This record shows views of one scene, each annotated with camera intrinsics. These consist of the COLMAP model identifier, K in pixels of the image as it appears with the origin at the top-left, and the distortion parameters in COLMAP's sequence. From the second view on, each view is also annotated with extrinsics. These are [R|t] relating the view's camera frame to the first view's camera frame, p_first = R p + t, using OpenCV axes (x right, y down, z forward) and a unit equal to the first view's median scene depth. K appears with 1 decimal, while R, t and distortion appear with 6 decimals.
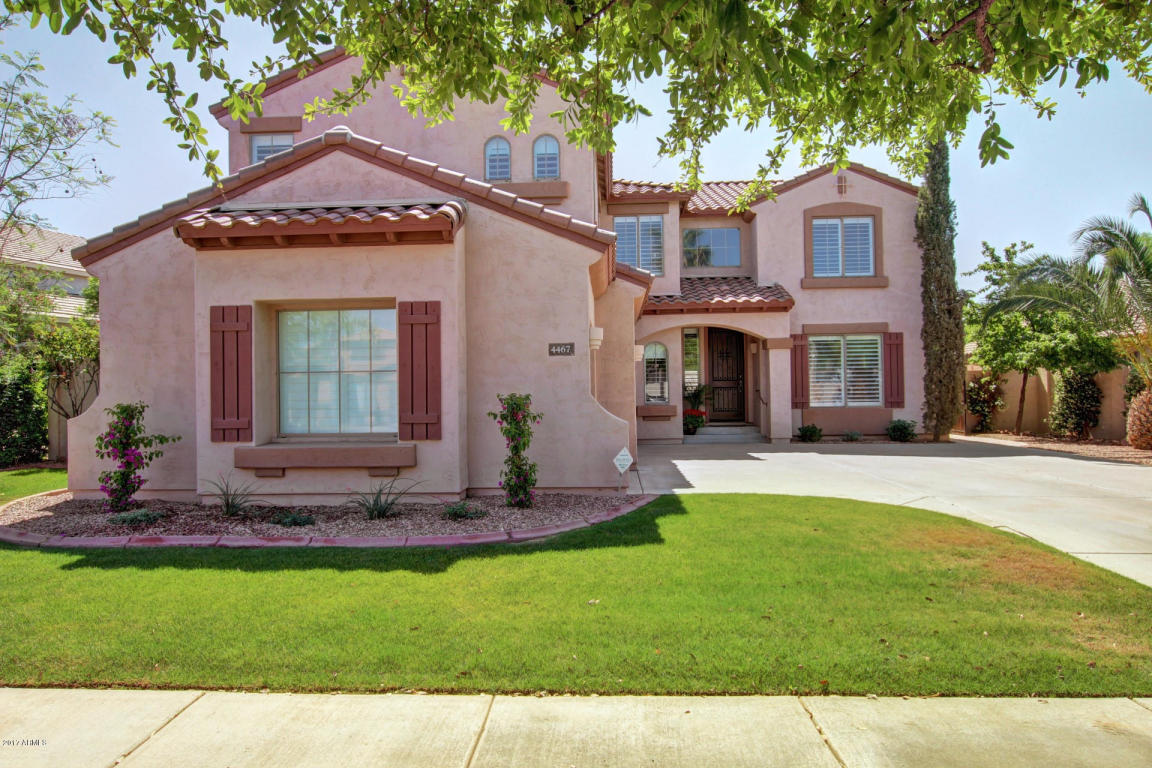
lens RADIAL K [[698.5, 0, 576.4], [0, 698.5, 383.4], [0, 0, 1]] dist [-0.013422, 0.000011]
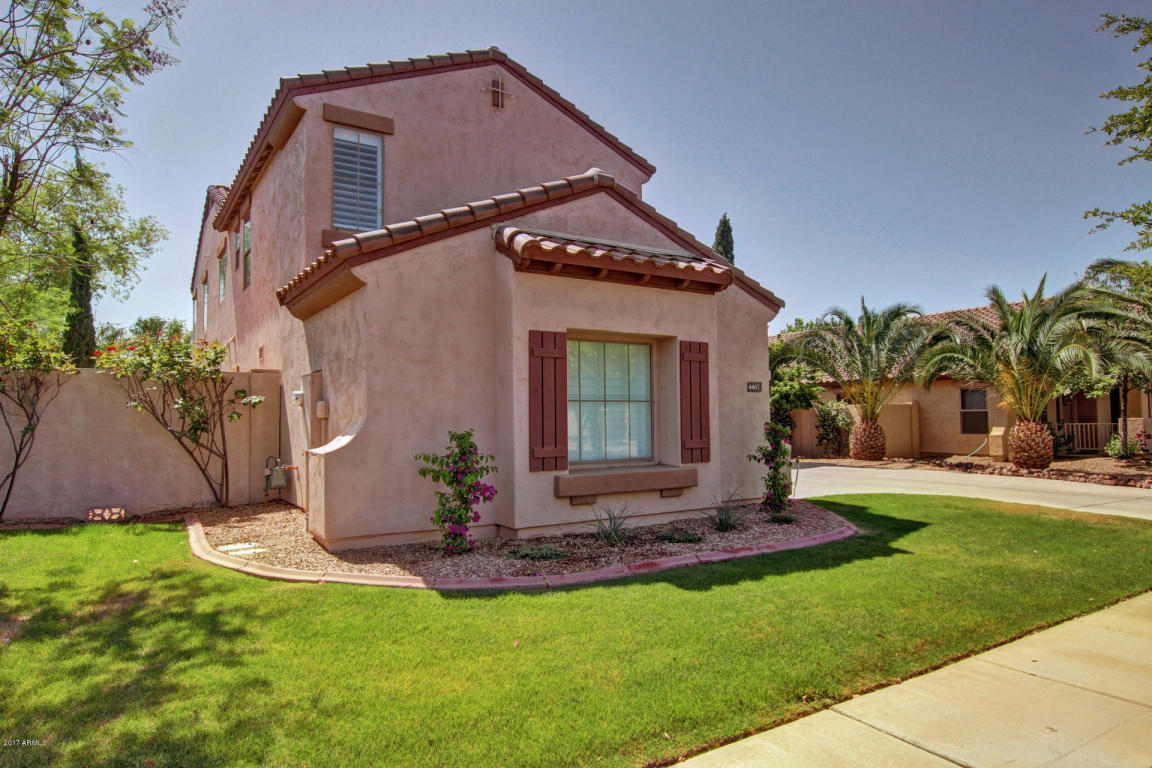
lens RADIAL K [[698.5, 0, 569.4], [0, 698.5, 384.6], [0, 0, 1]] dist [-0.013422, 0.000011]
pose [[0.812661, 0.035285, 0.581668, -0.499362], [-0.011141, 0.998923, -0.045031, 0.003334], [-0.582631, 0.030114, 0.812179, 0.089230]]
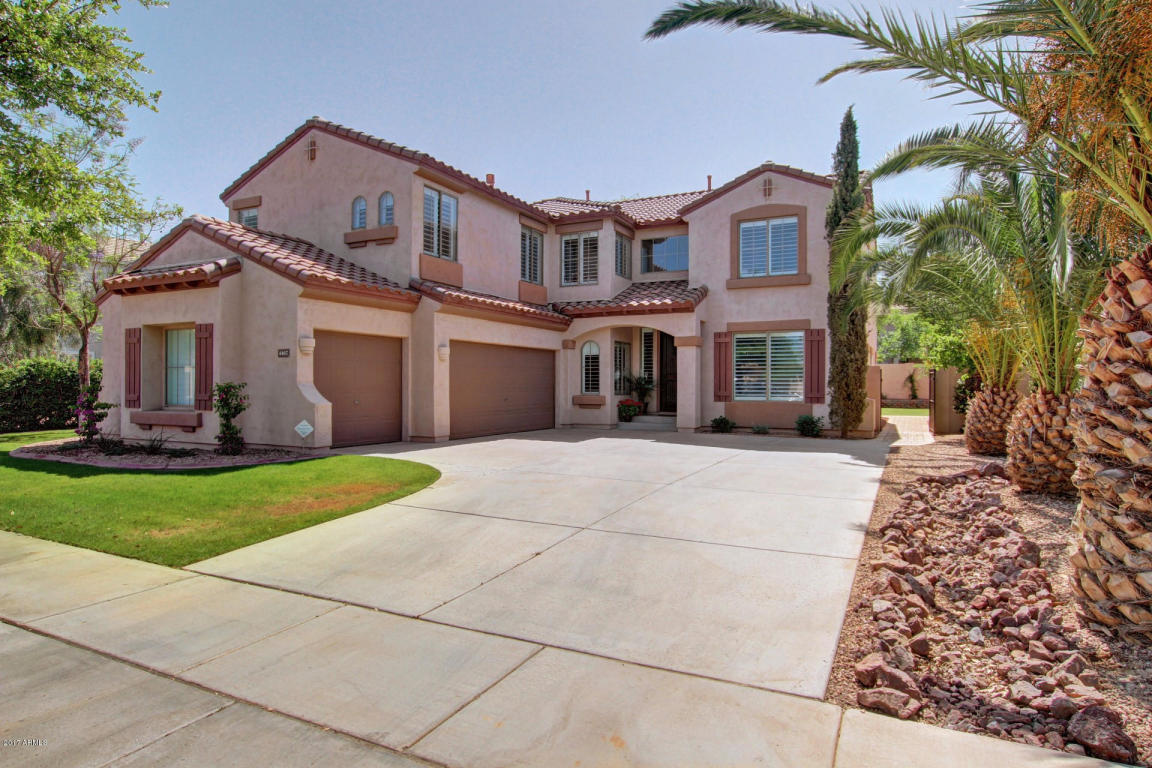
lens RADIAL K [[661.3, 0, 577.0], [0, 661.3, 379.9], [0, 0, 1]] dist [-0.009332, 0.001194]
pose [[0.916749, 0.014712, -0.399192, 0.550573], [-0.010570, 0.999865, 0.012574, -0.007815], [0.399323, -0.007307, 0.916781, -0.021889]]
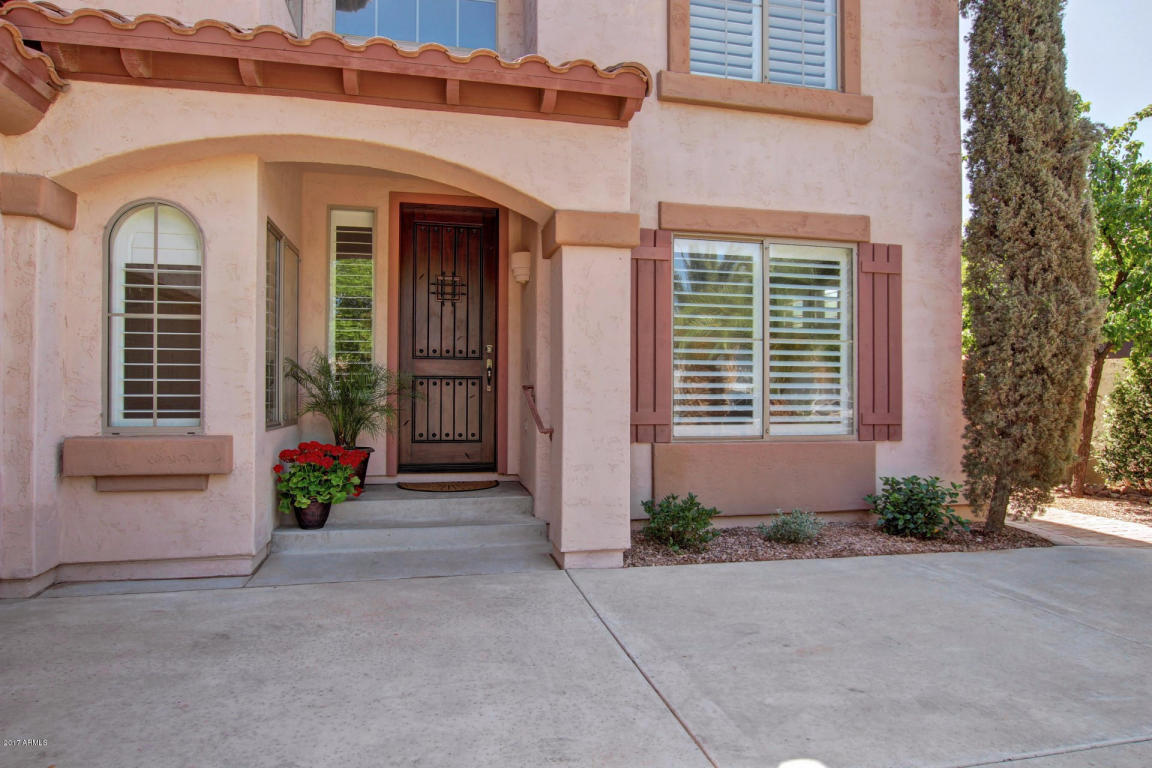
lens RADIAL K [[661.3, 0, 568.8], [0, 661.3, 378.8], [0, 0, 1]] dist [-0.009332, 0.001194]
pose [[0.965094, 0.024080, 0.260794, 0.208267], [-0.023256, 0.999710, -0.006246, 0.008037], [-0.260869, -0.000037, 0.965374, 0.733613]]
